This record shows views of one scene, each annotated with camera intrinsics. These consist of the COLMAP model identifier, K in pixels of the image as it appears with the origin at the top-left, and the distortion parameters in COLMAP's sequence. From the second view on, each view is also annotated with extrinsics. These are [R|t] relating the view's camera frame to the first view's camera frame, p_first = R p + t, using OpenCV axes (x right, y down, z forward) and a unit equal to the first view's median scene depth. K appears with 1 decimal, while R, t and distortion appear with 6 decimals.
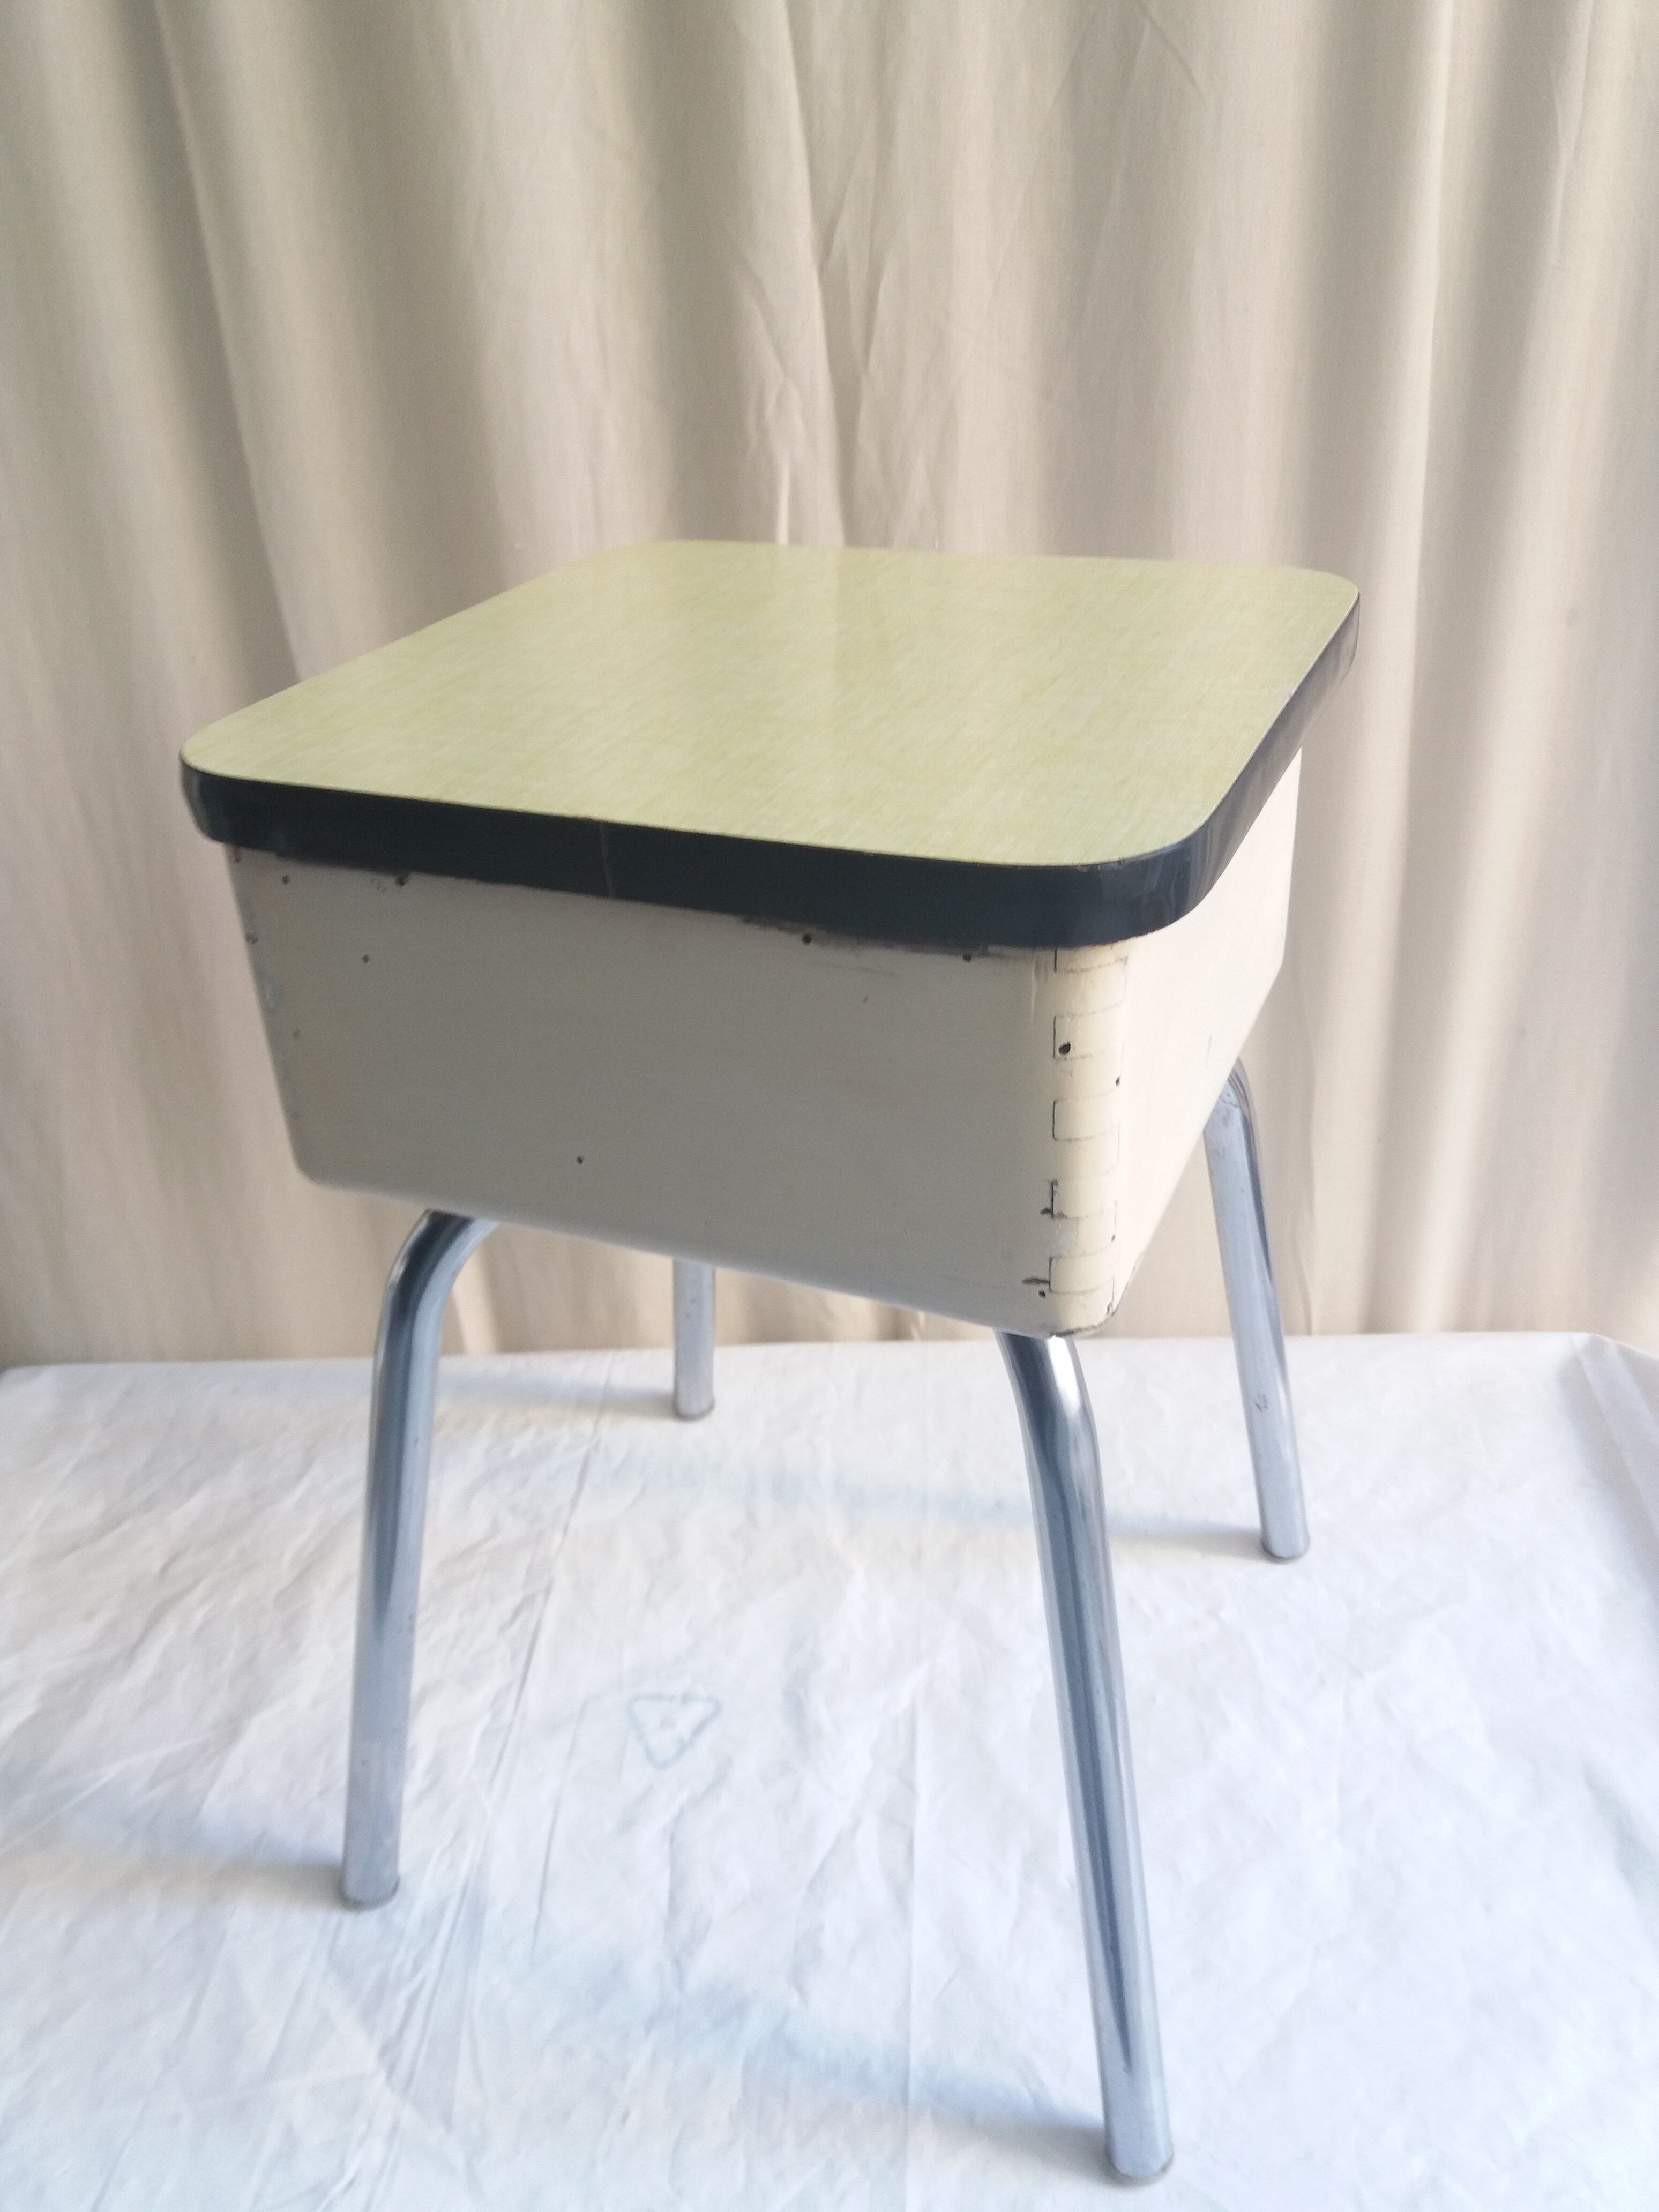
lens RADIAL K [[1827.4, 0, 829.5], [0, 1827.4, 1106.0], [0, 0, 1]] dist [-0.004254, -0.004229]
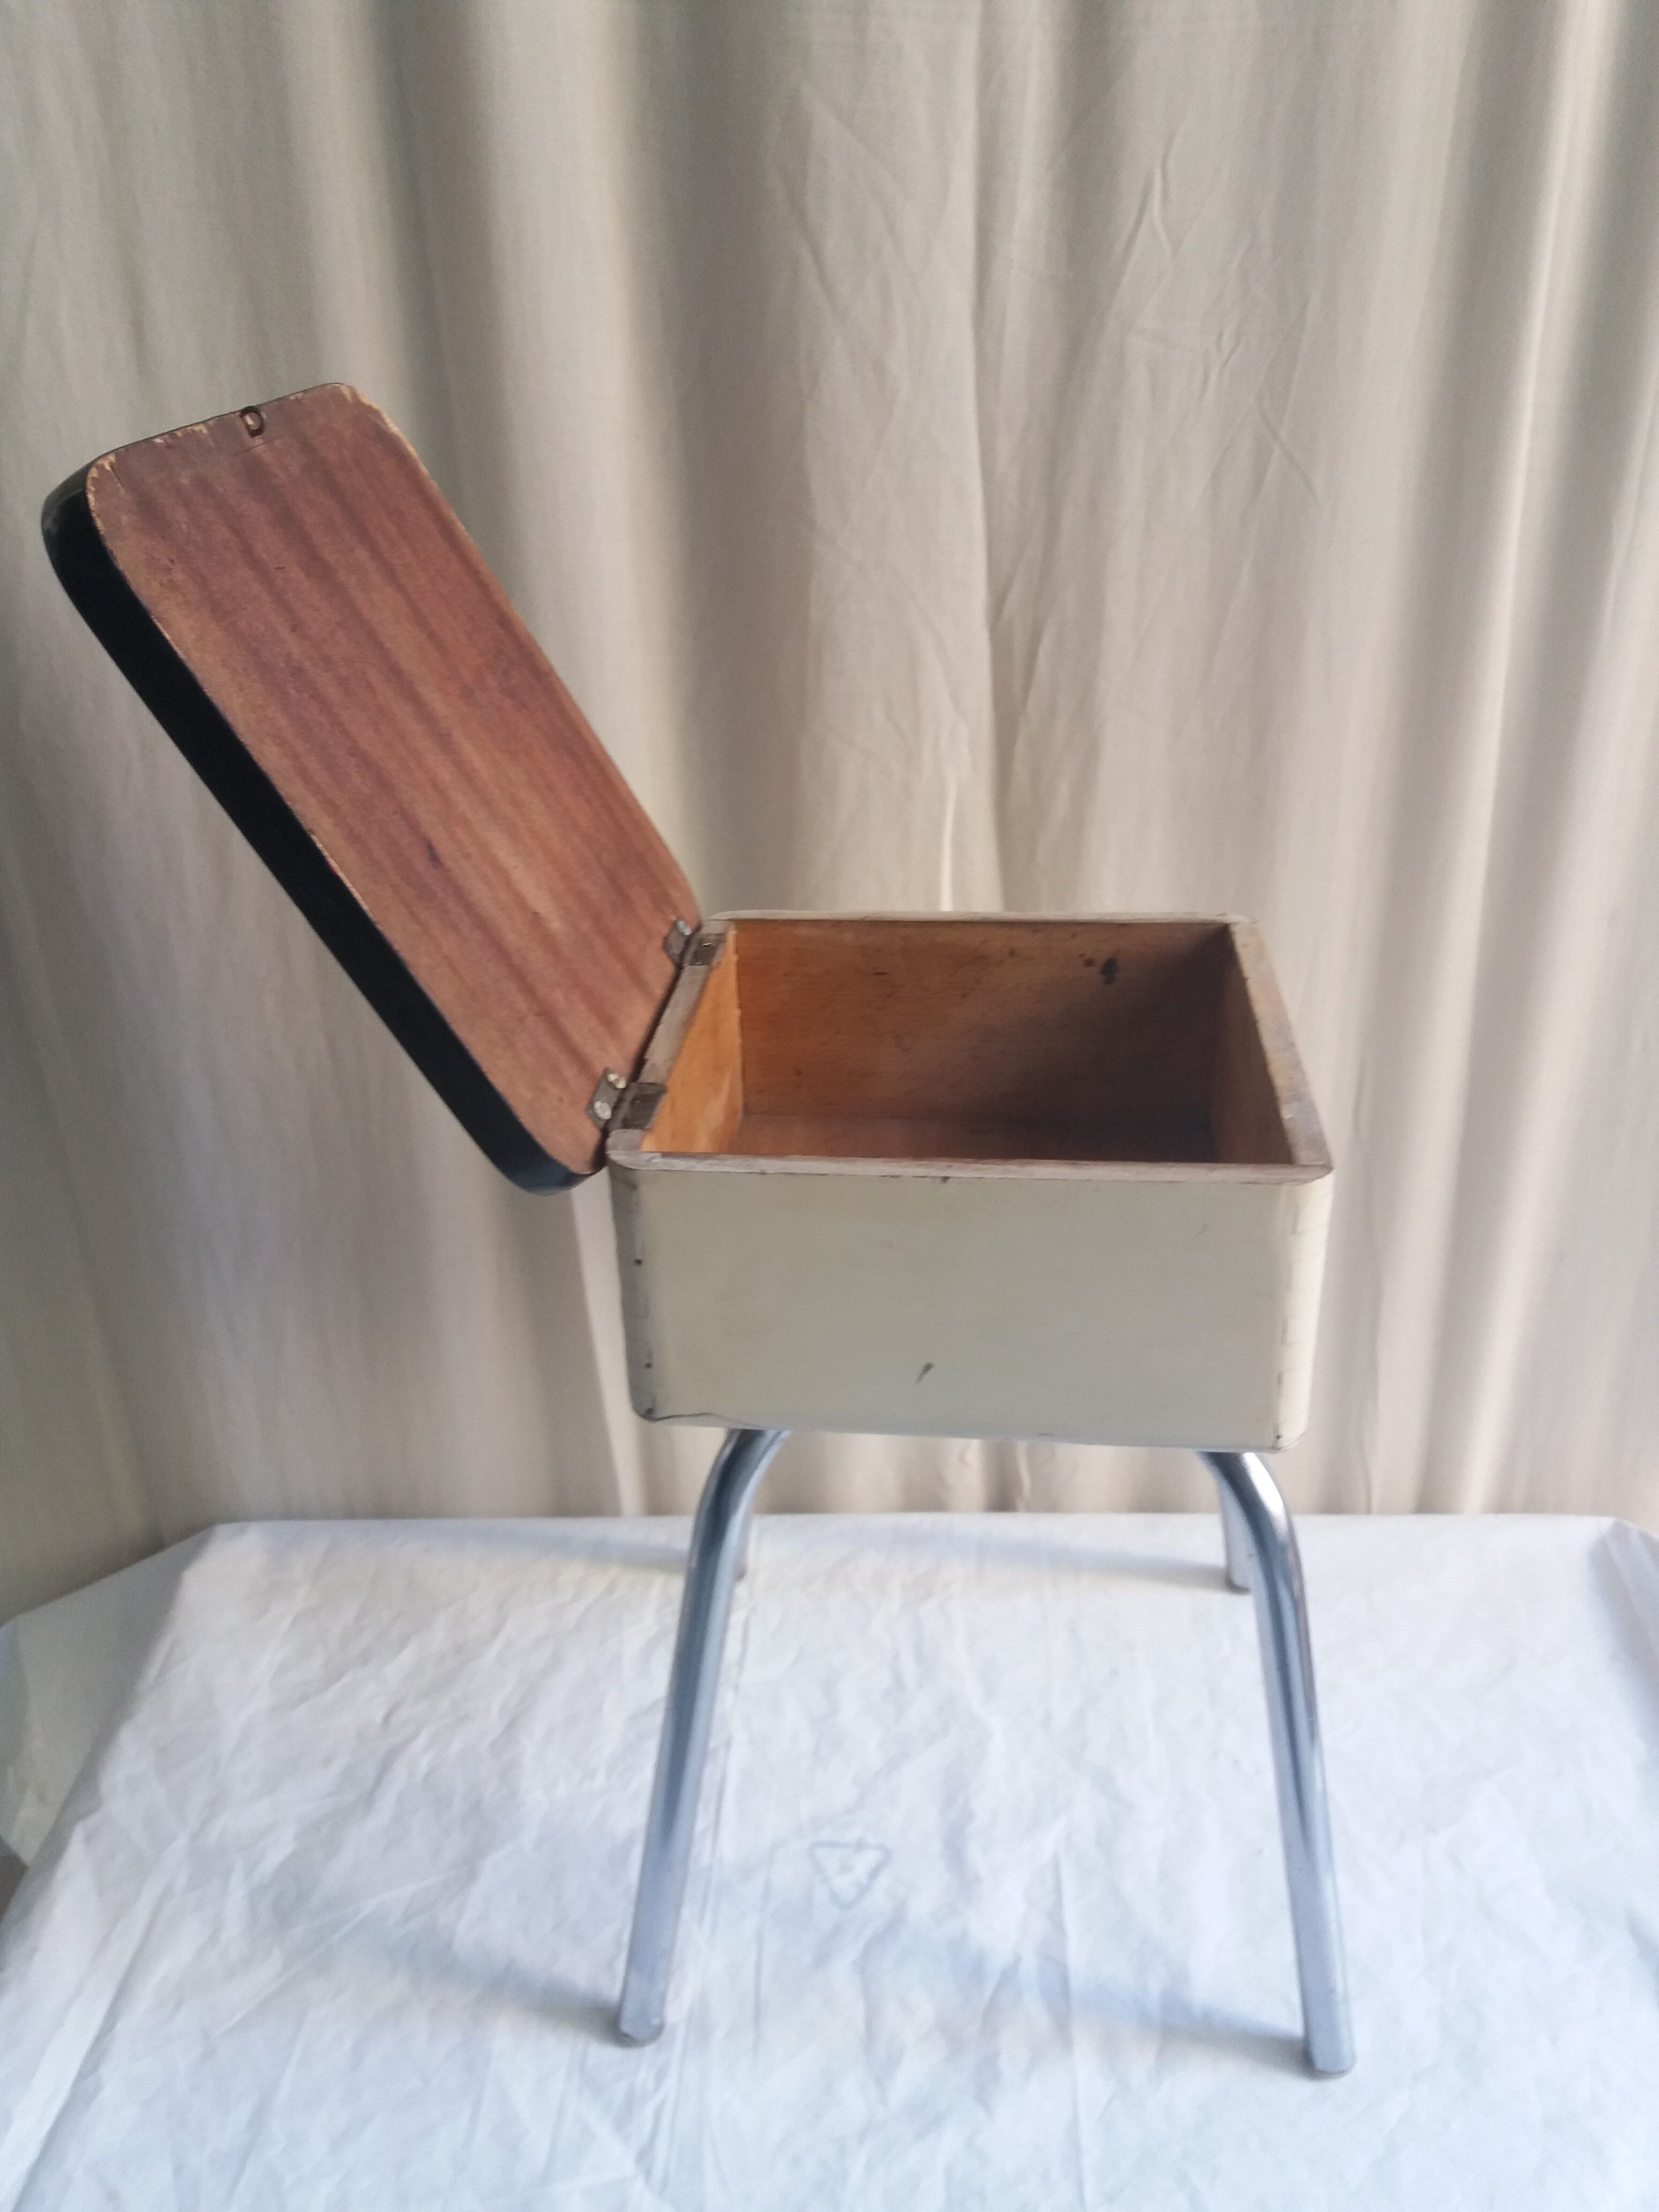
lens RADIAL K [[1827.4, 0, 829.5], [0, 1827.4, 1106.0], [0, 0, 1]] dist [-0.004254, -0.004229]
pose [[0.999601, 0.019049, 0.020841, -0.131868], [-0.018482, 0.999462, -0.027098, -0.116798], [-0.021346, 0.026702, 0.999416, -0.178999]]
